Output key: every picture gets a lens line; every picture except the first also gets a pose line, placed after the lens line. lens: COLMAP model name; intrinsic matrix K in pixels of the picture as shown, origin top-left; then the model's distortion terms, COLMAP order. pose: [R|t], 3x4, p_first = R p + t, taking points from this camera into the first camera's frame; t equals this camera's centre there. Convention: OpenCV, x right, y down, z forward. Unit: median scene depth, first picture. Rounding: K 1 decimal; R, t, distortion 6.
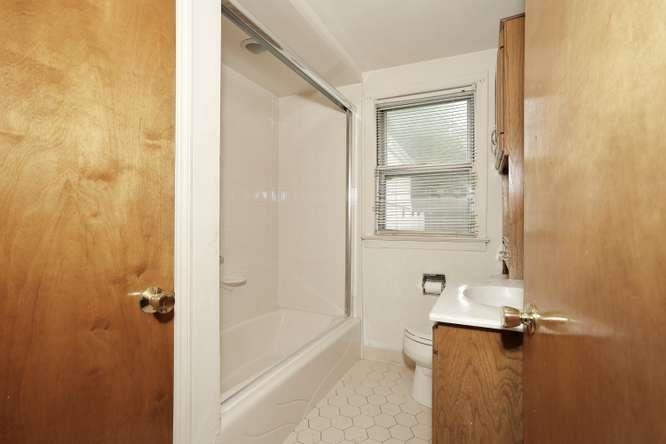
lens RADIAL K [[333.0, 0, 333.0], [0, 333.0, 222.0], [0, 0, 1]] dist [0.000271, 0.000017]
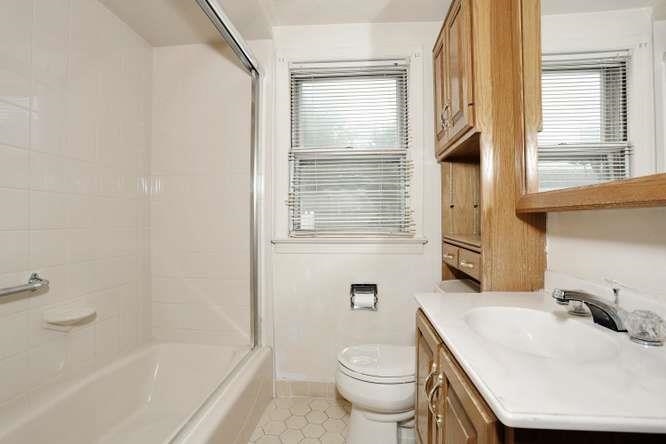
lens RADIAL K [[316.4, 0, 333.0], [0, 316.4, 222.0], [0, 0, 1]] dist [-0.069453, 0.000171]
pose [[0.942143, -0.006427, 0.335149, -0.022894], [0.004652, 0.999971, 0.006097, 0.000771], [-0.335178, -0.004185, 0.942145, 0.282021]]
